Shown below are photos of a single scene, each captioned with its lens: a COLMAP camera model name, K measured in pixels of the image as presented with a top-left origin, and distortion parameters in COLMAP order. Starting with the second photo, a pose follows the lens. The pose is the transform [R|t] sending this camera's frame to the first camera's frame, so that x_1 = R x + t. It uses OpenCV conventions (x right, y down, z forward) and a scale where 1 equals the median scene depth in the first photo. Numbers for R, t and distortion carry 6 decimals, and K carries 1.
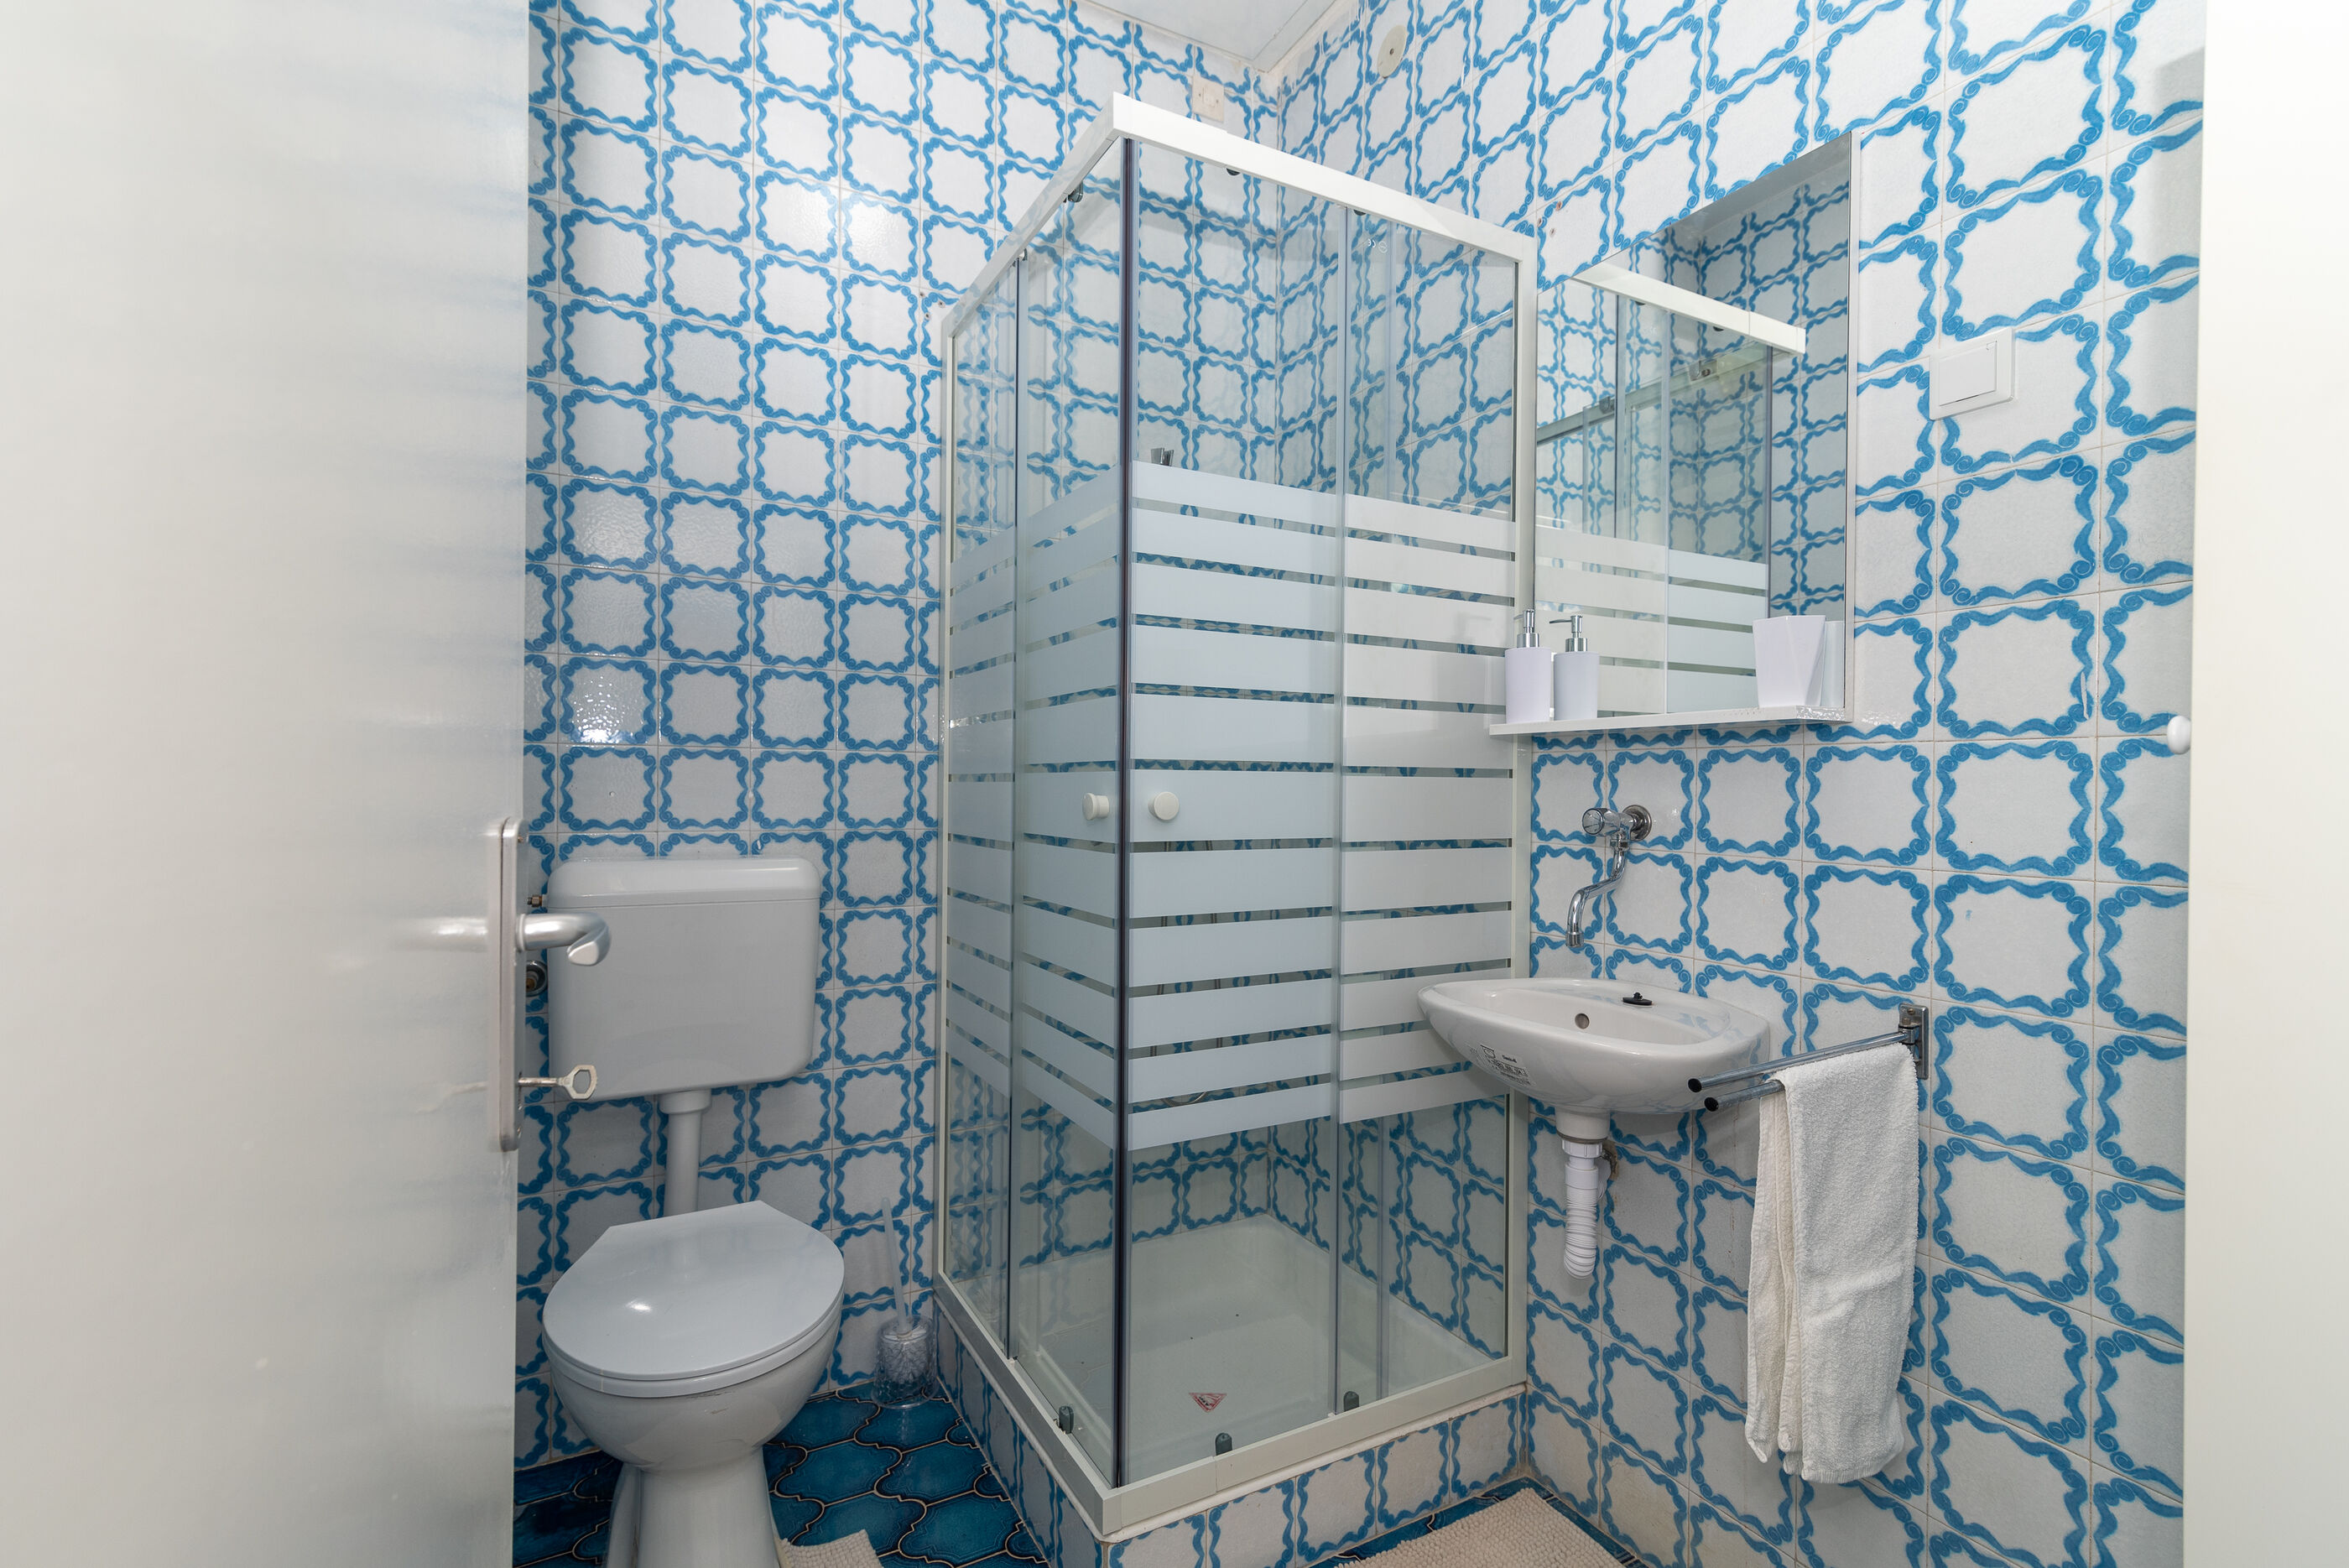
lens RADIAL K [[1078.6, 0, 1174.0], [0, 1078.6, 787.2], [0, 0, 1]] dist [0.012085, -0.000482]
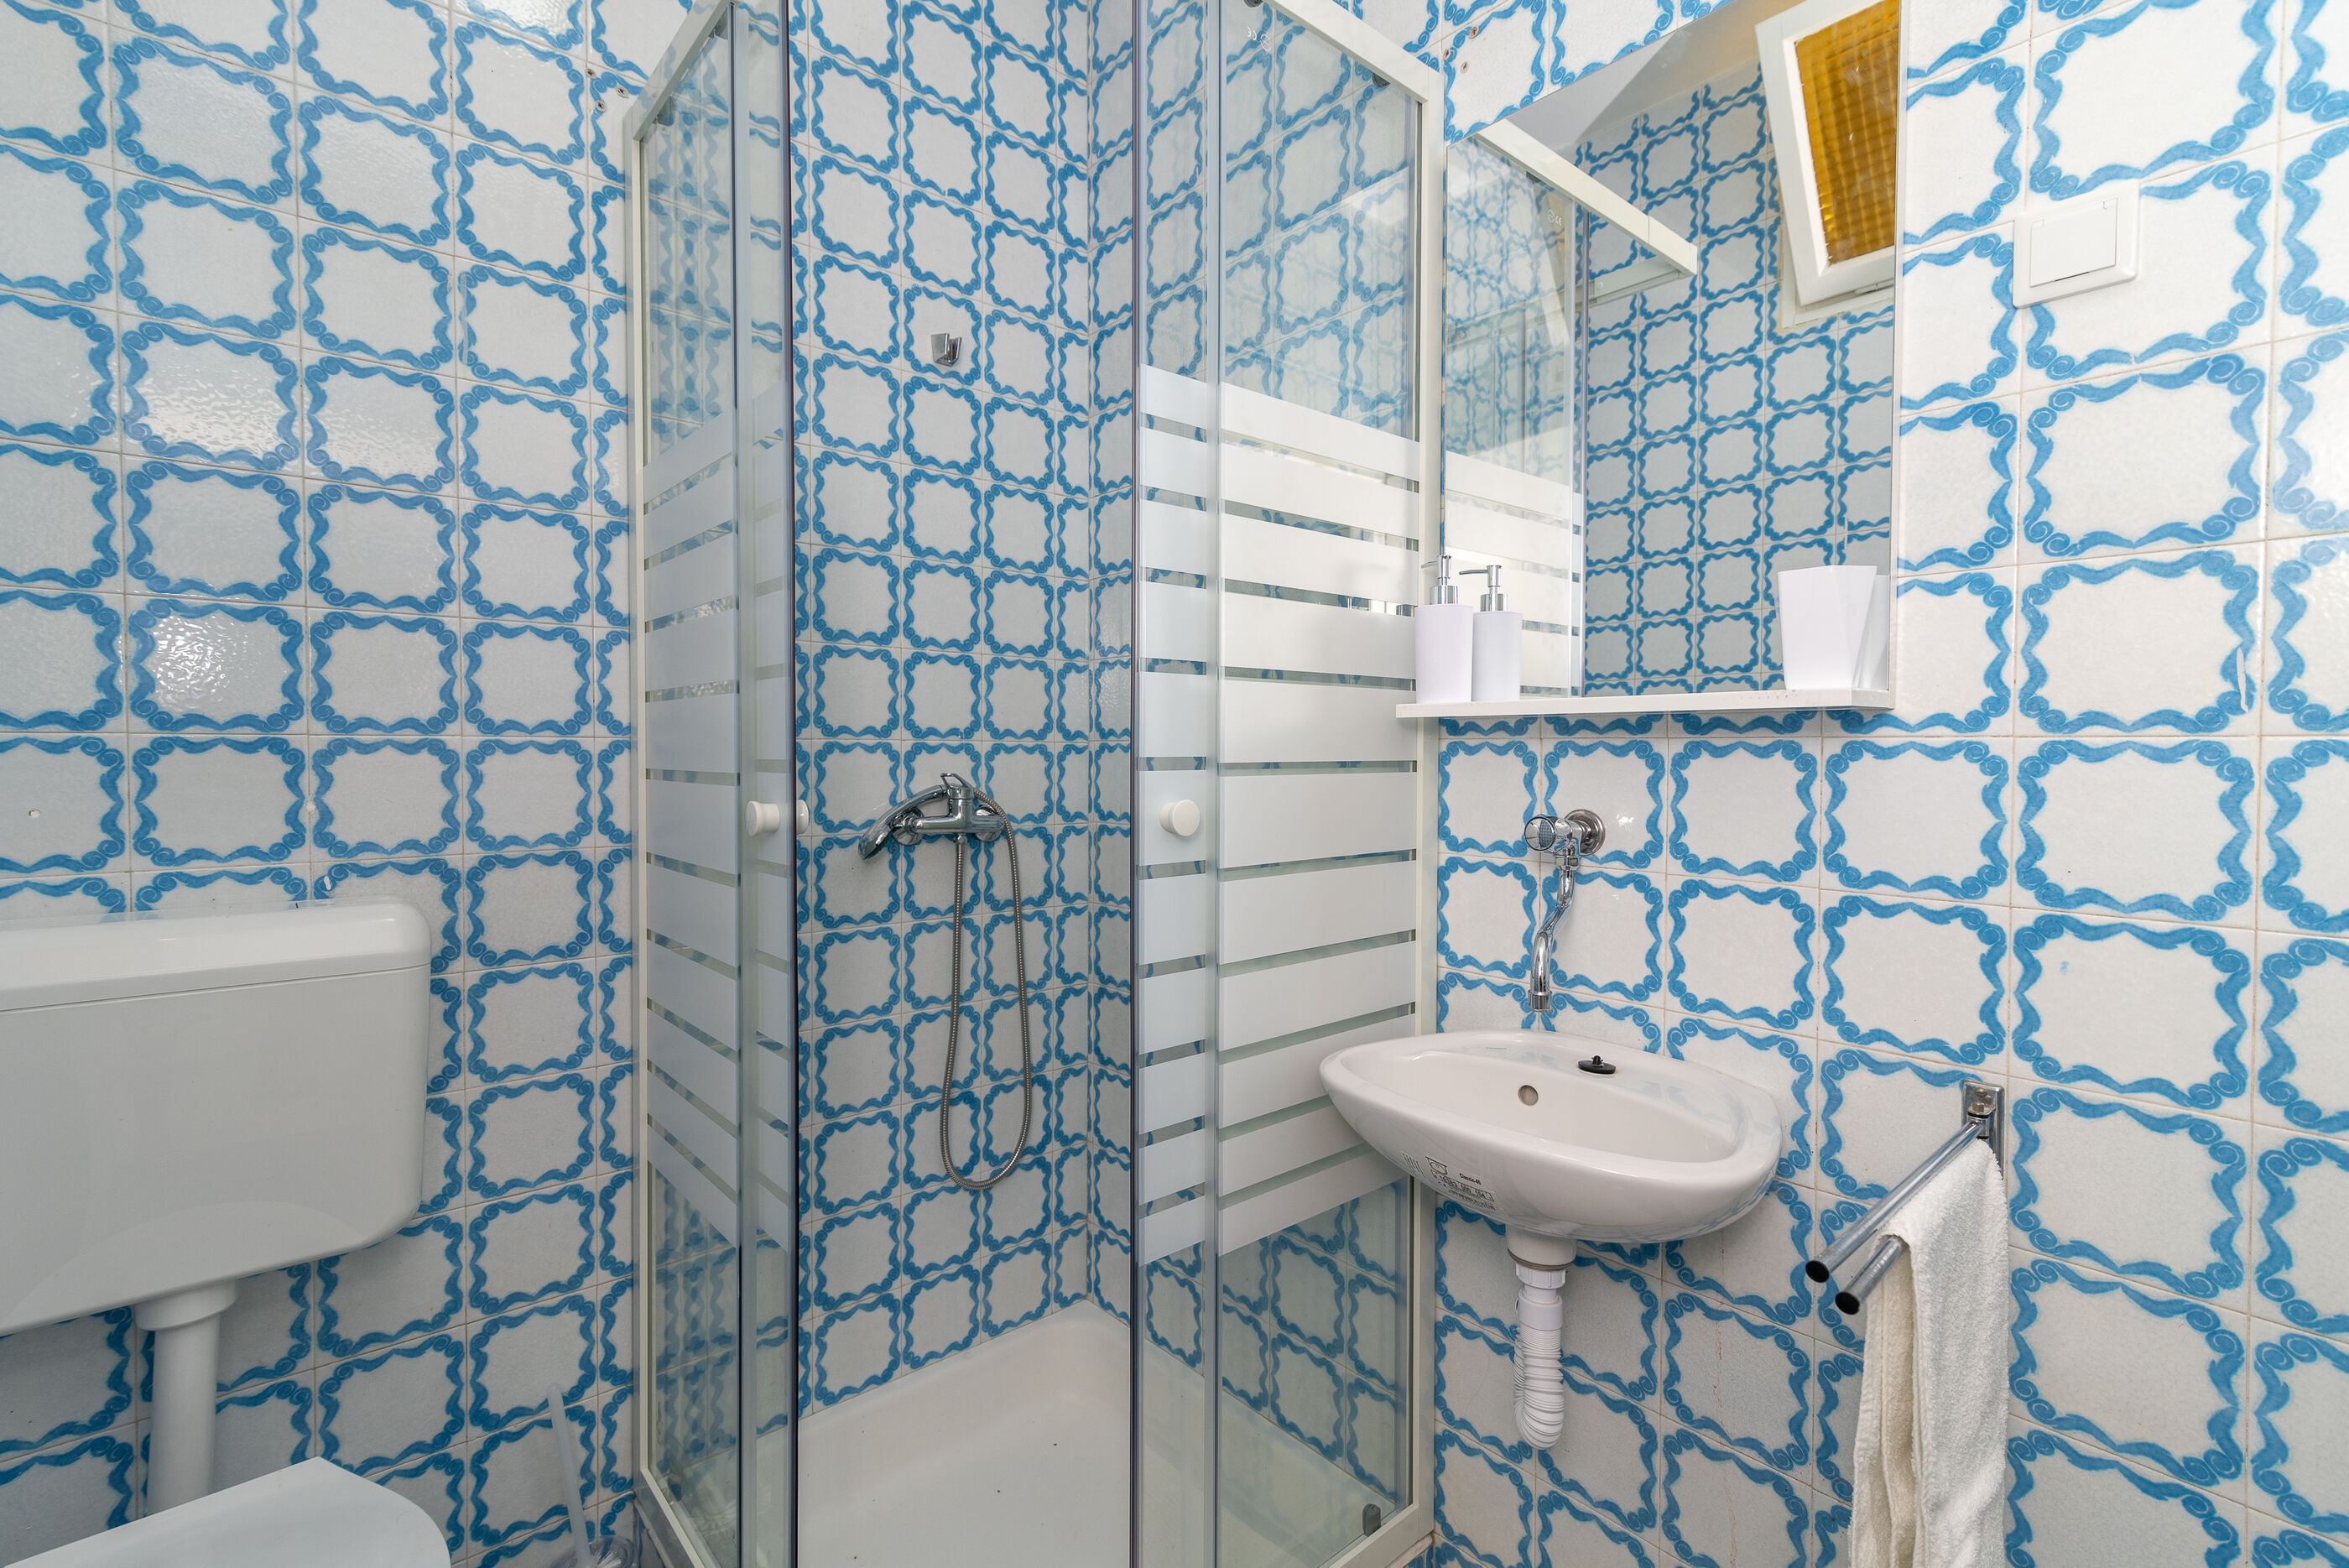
lens RADIAL K [[1078.6, 0, 1169.0], [0, 1078.6, 772.6], [0, 0, 1]] dist [0.012085, -0.000482]
pose [[0.978615, -0.010861, 0.205415, -0.022623], [0.005860, 0.999672, 0.024939, -0.028696], [-0.205619, -0.023202, 0.978357, 0.275523]]
